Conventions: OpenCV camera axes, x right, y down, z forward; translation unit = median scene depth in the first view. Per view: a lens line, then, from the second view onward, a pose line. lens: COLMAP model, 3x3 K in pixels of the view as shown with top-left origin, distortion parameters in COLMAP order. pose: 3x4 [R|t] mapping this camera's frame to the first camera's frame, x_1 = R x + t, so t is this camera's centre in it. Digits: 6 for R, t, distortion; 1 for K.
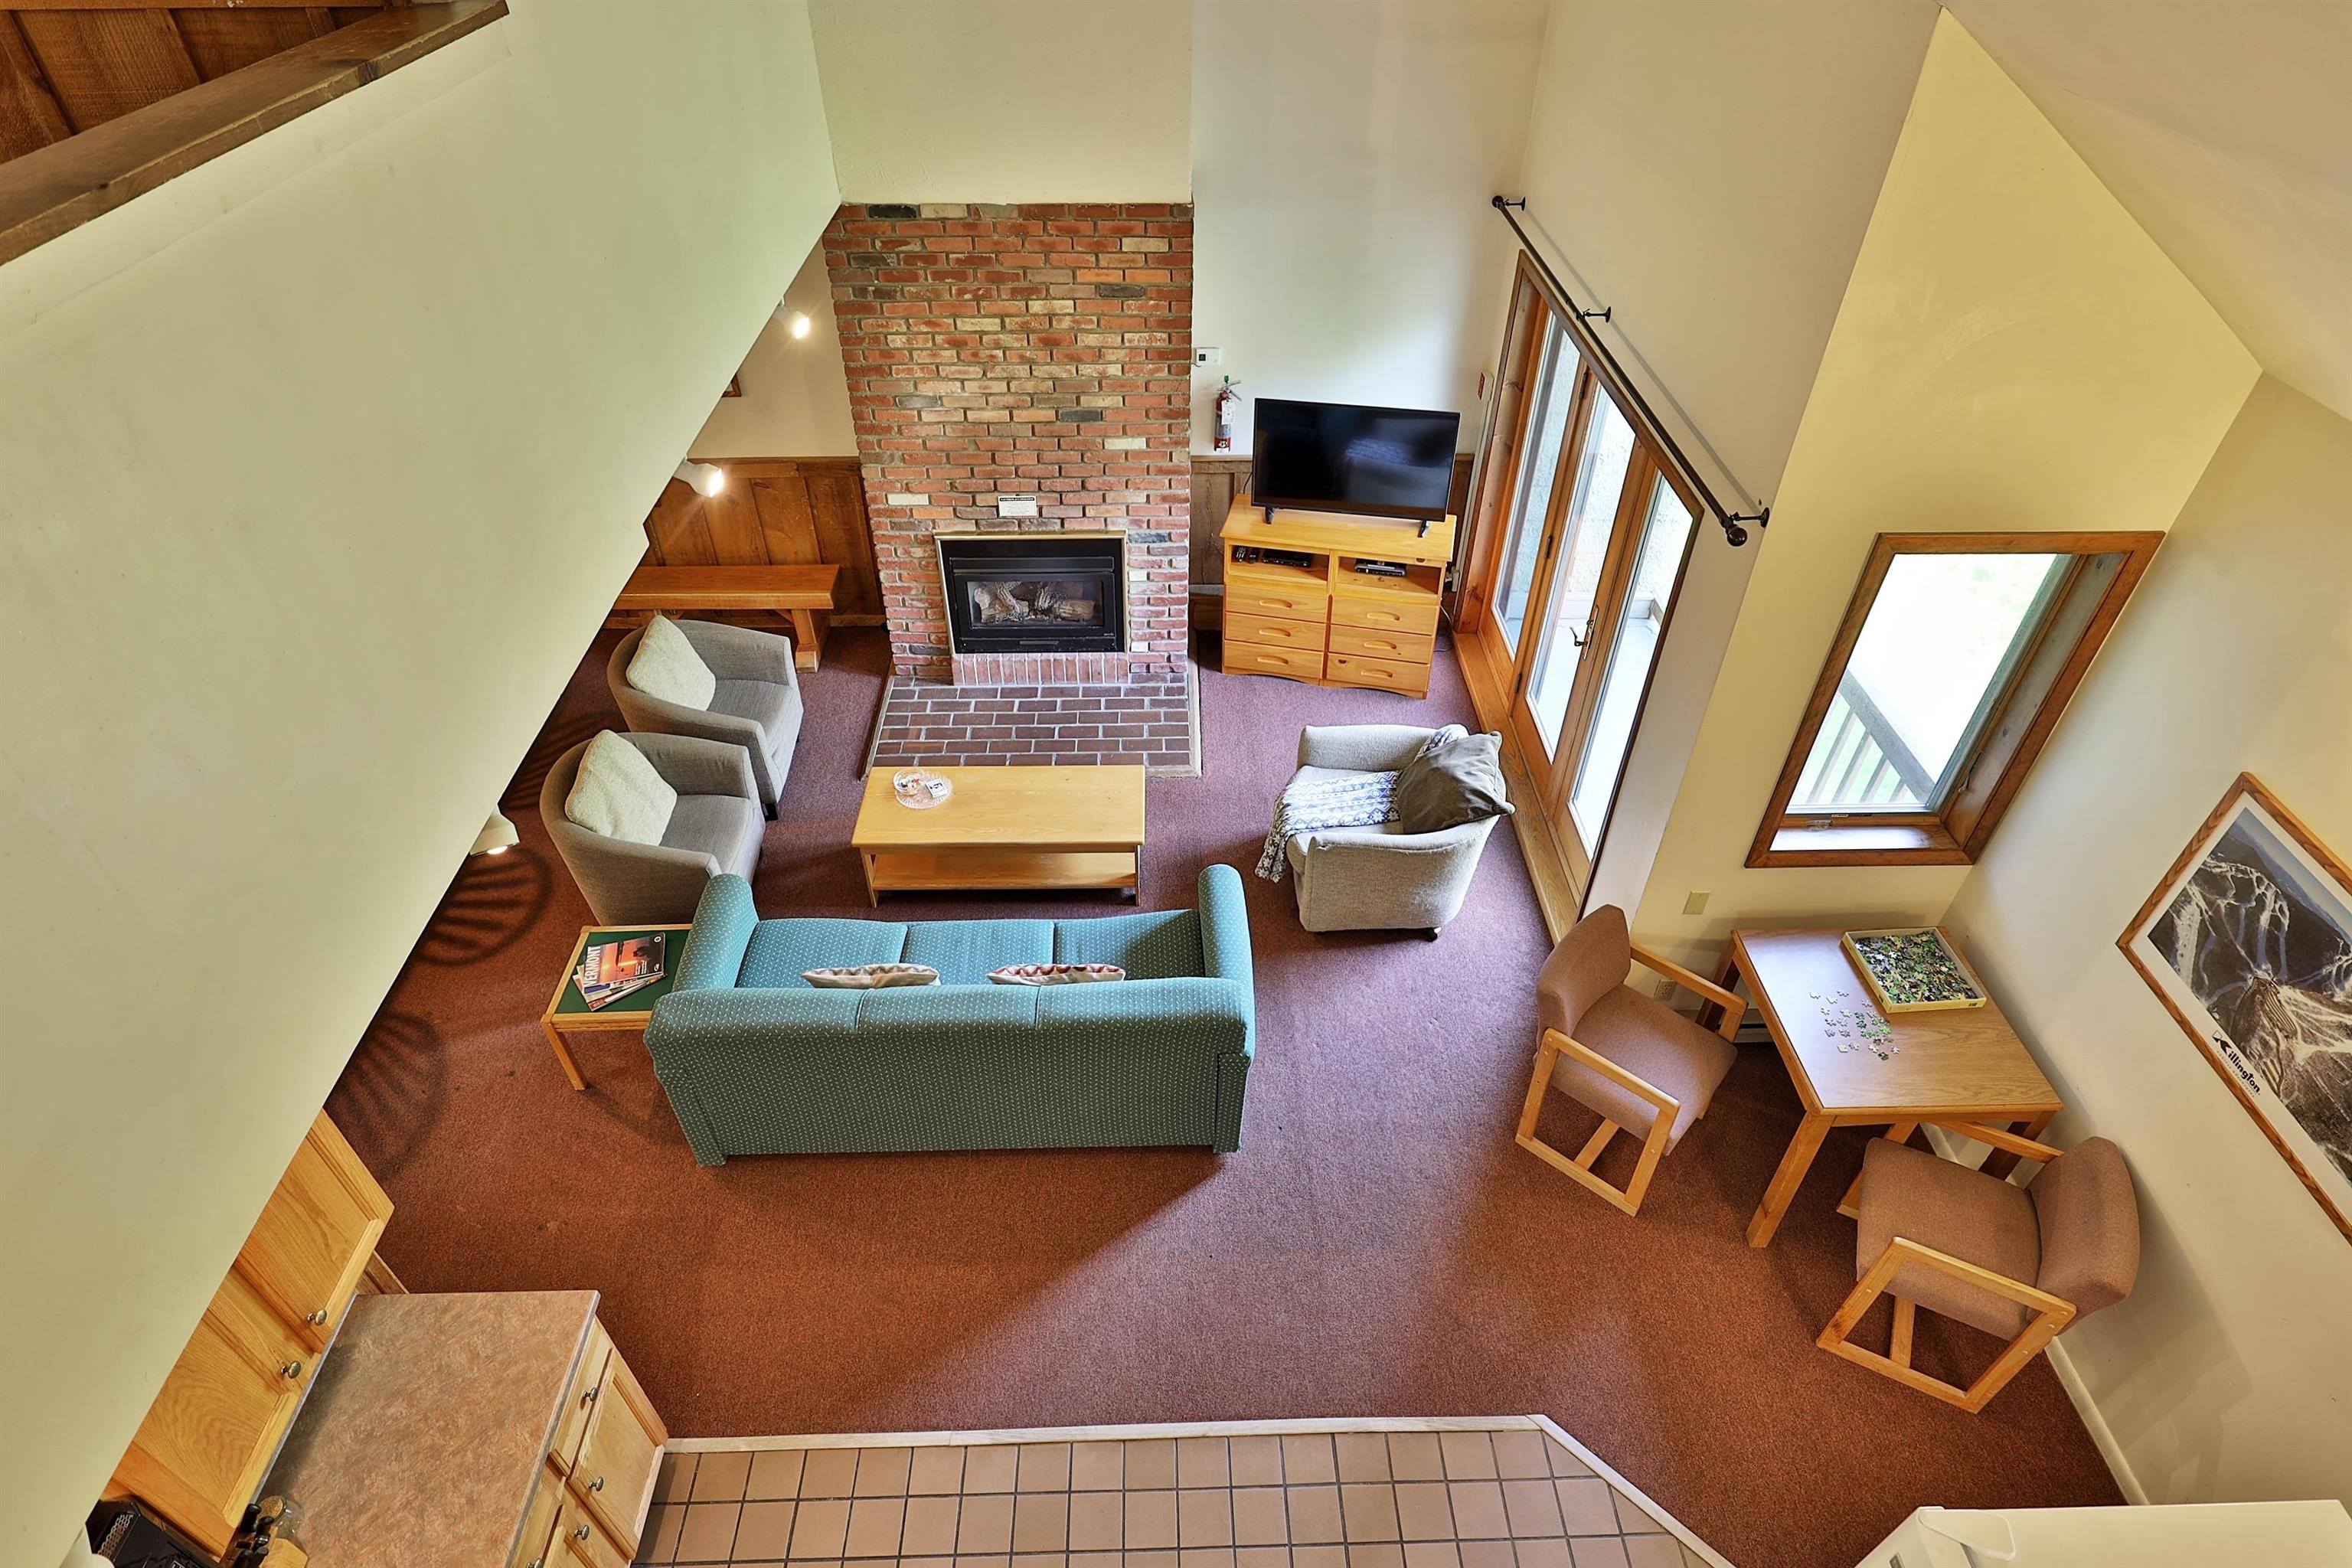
lens RADIAL K [[1262.8, 0, 1182.6], [0, 1262.8, 784.0], [0, 0, 1]] dist [-0.001866, 0.000173]
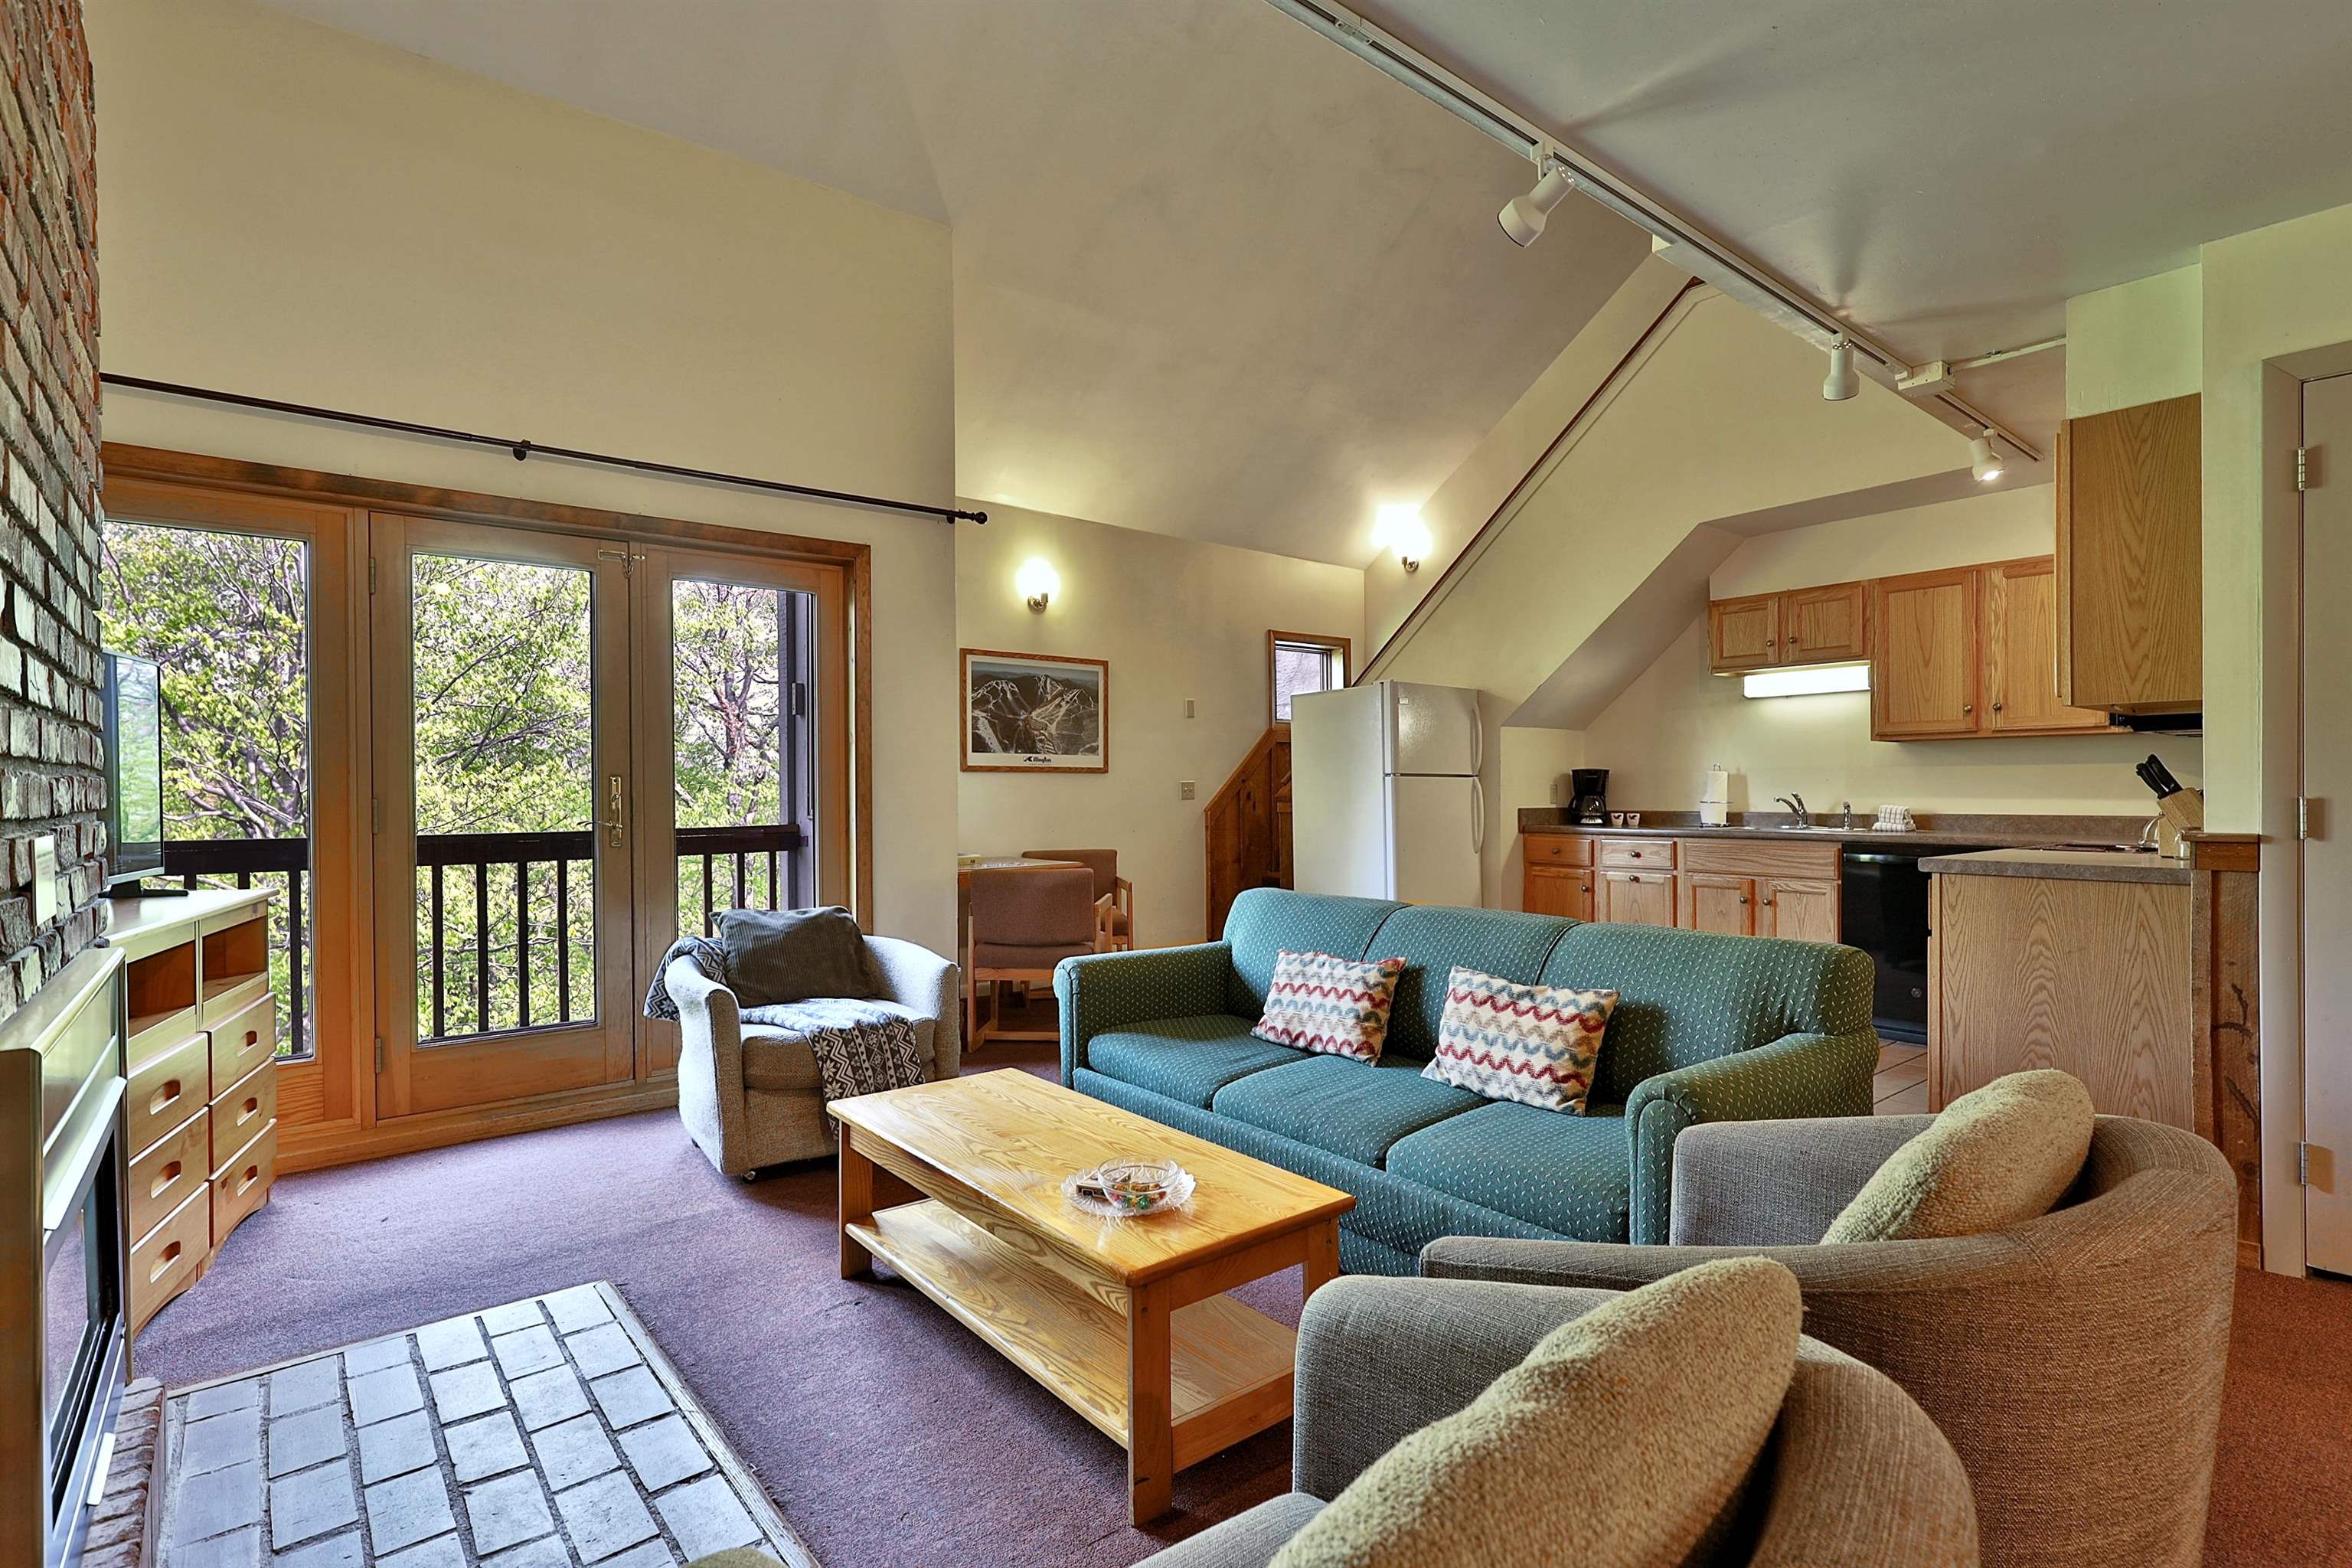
lens RADIAL K [[1127.8, 0, 1178.5], [0, 1127.8, 790.3], [0, 0, 1]] dist [0.000624, 0.001464]
pose [[-0.605941, -0.004251, 0.795498, -0.481328], [0.519714, 0.754964, 0.399907, -0.220699], [-0.602273, 0.655752, -0.455254, 1.018680]]
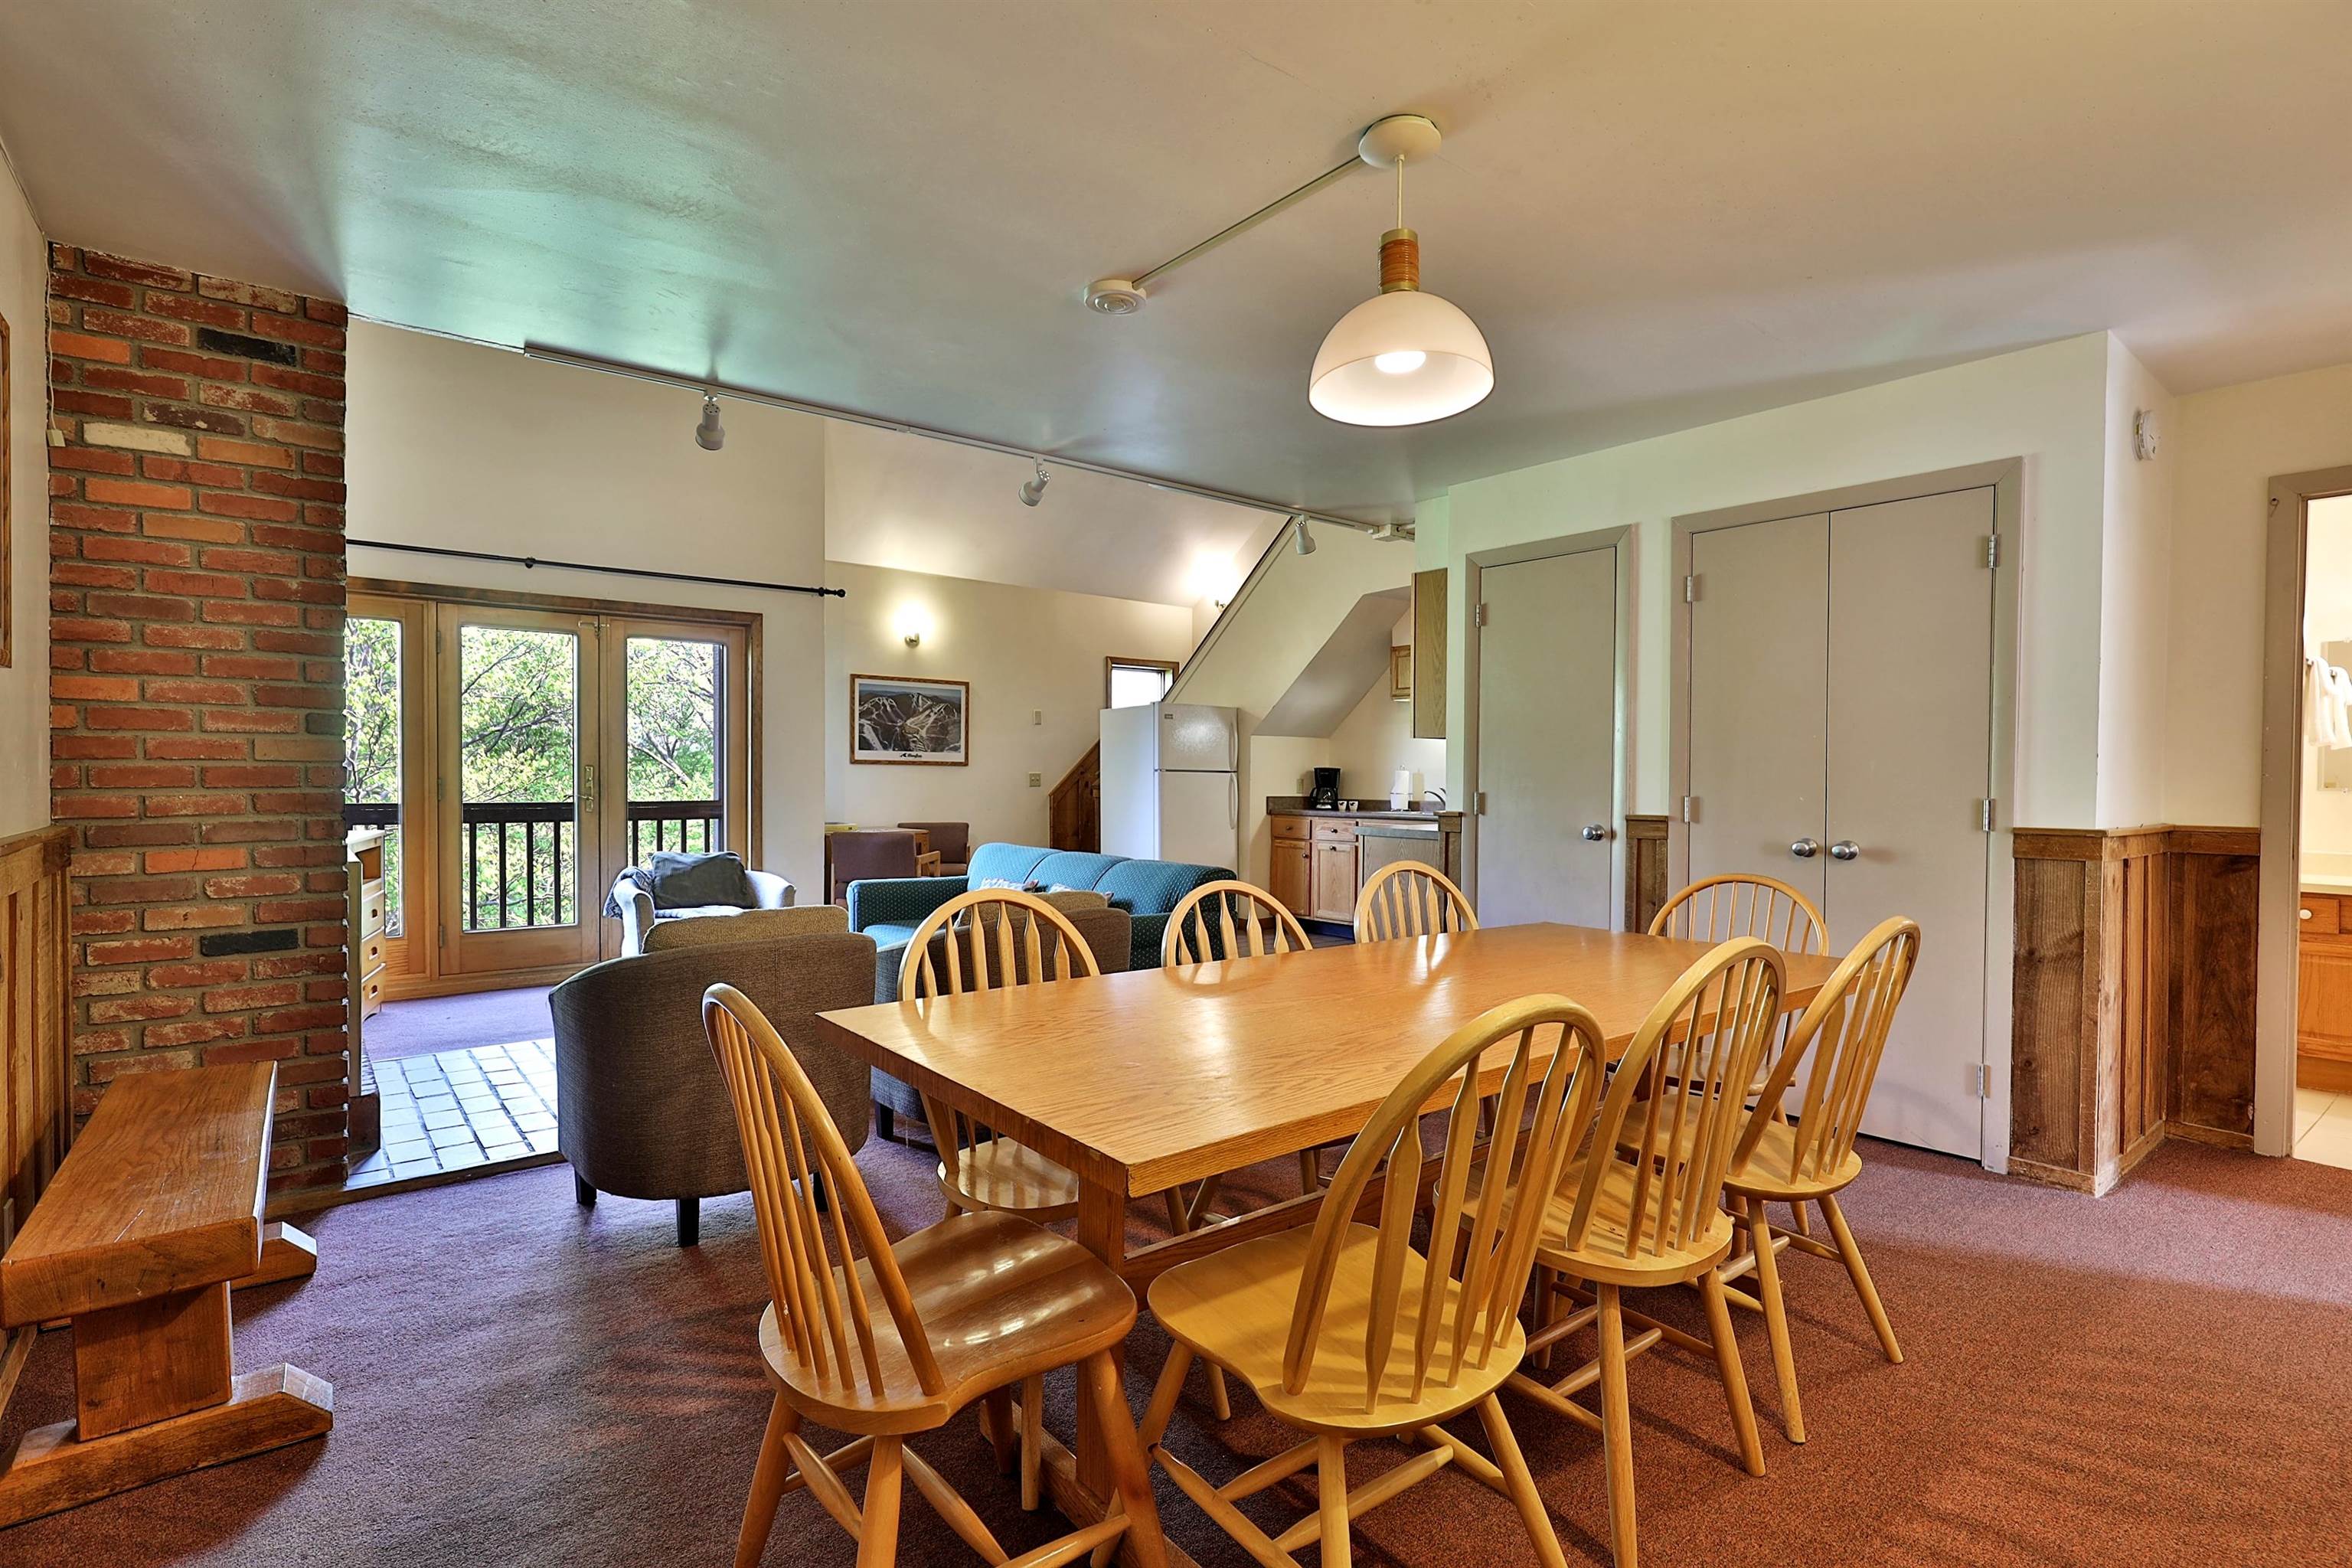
lens RADIAL K [[1127.8, 0, 1179.6], [0, 1127.8, 789.1], [0, 0, 1]] dist [0.000624, 0.001464]
pose [[-0.596760, -0.019309, 0.802187, -0.932438], [0.514974, 0.757454, 0.401330, -0.256391], [-0.615369, 0.652603, -0.442075, 1.049779]]
